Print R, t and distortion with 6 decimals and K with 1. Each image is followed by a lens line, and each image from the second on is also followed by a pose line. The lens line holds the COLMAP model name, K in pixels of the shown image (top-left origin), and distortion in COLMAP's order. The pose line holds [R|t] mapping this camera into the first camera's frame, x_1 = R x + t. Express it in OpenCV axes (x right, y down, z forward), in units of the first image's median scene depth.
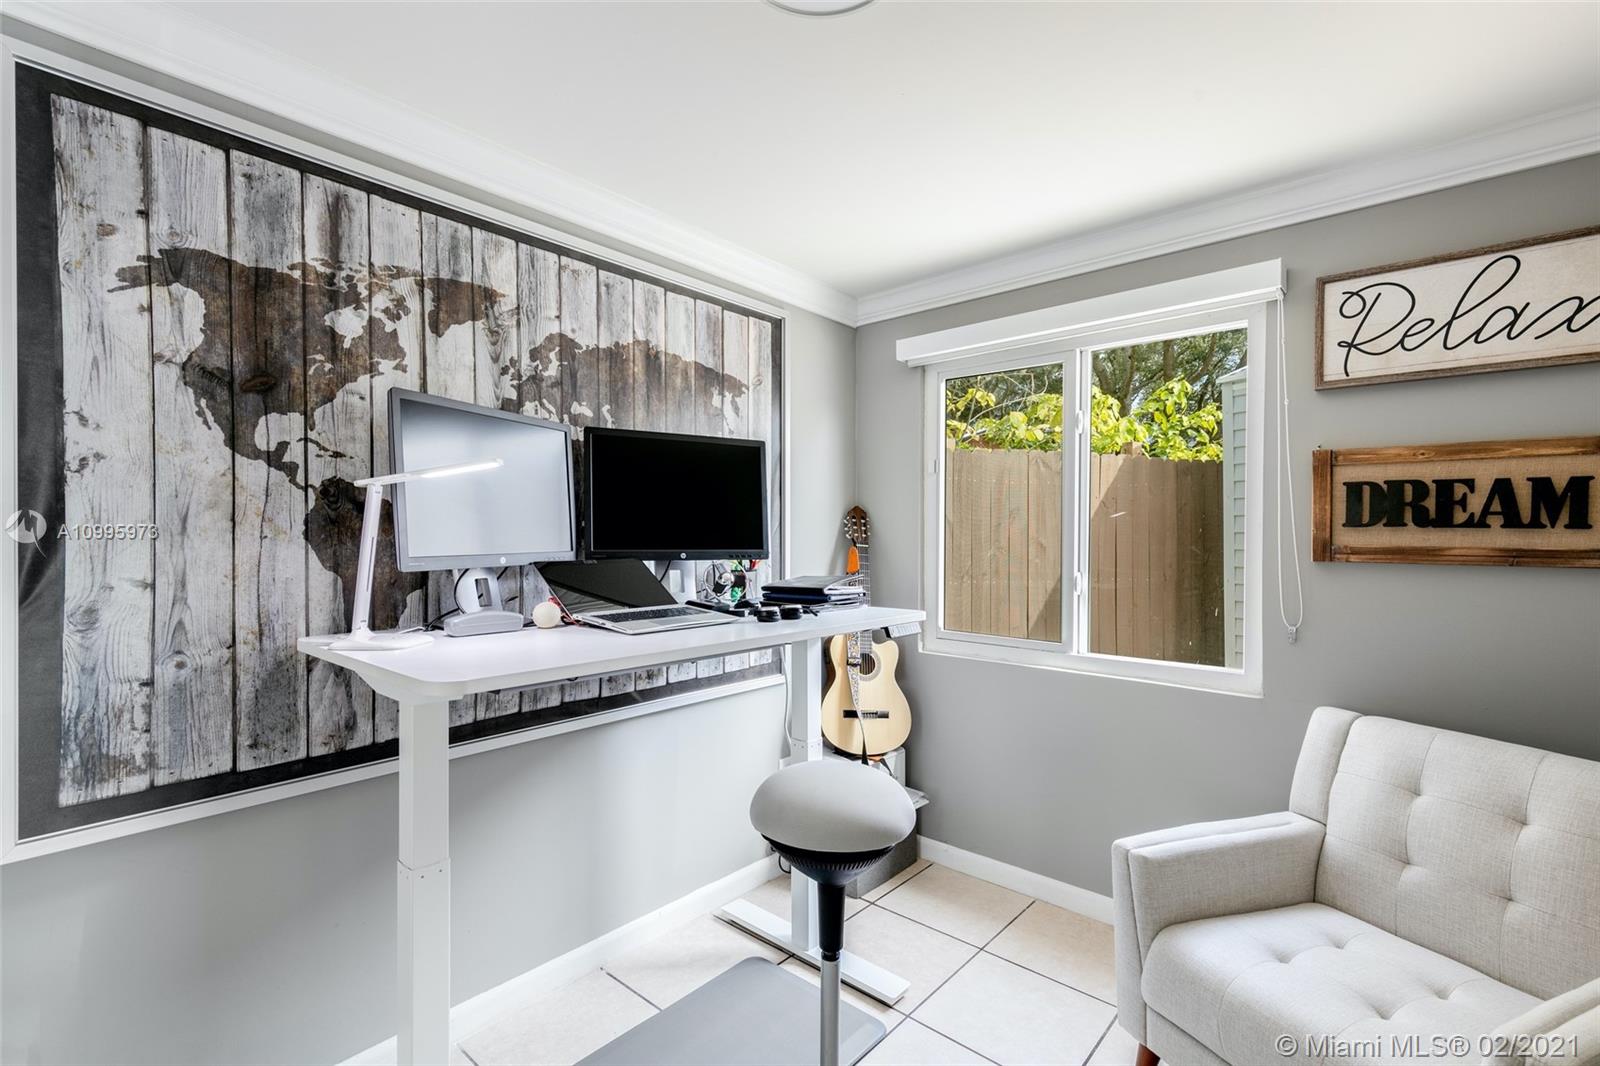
lens RADIAL K [[735.7, 0, 795.7], [0, 735.7, 539.3], [0, 0, 1]] dist [0.000599, 0.001103]
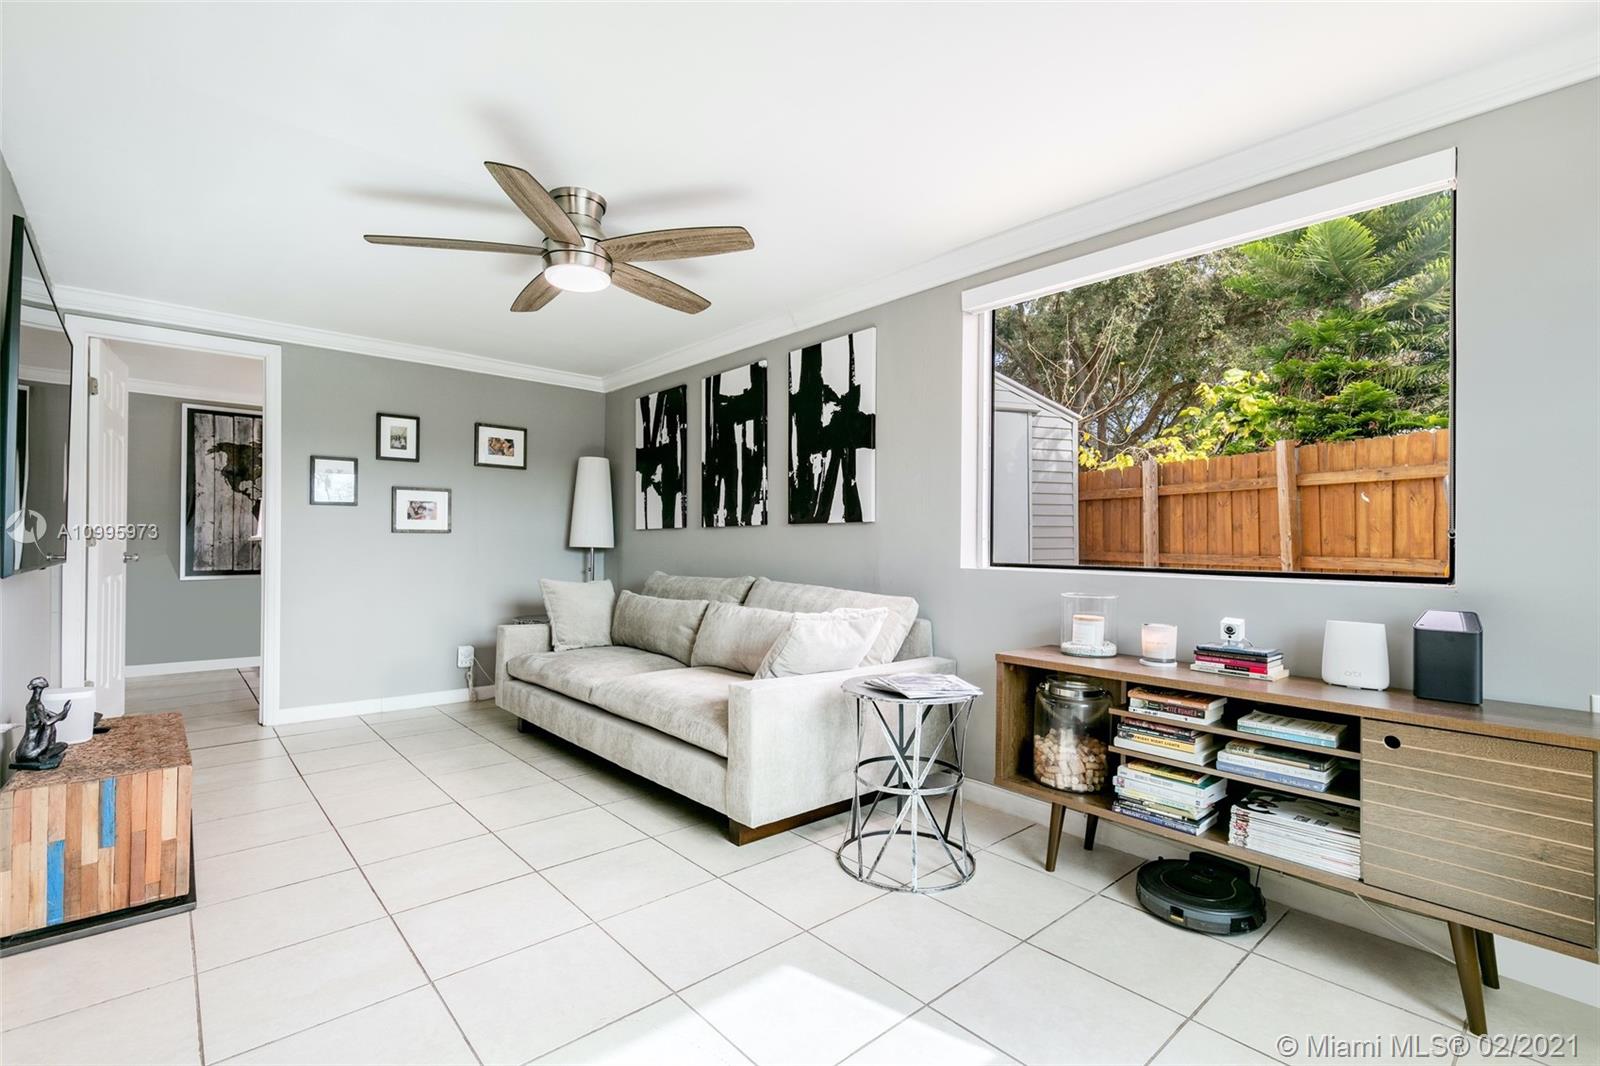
lens RADIAL K [[734.8, 0, 804.5], [0, 734.8, 528.2], [0, 0, 1]] dist [-0.001838, 0.000117]
pose [[0.991501, 0.004721, -0.130016, 3.029264], [-0.006049, 0.999933, -0.009825, 0.112299], [0.129961, 0.010528, 0.991463, -2.732509]]
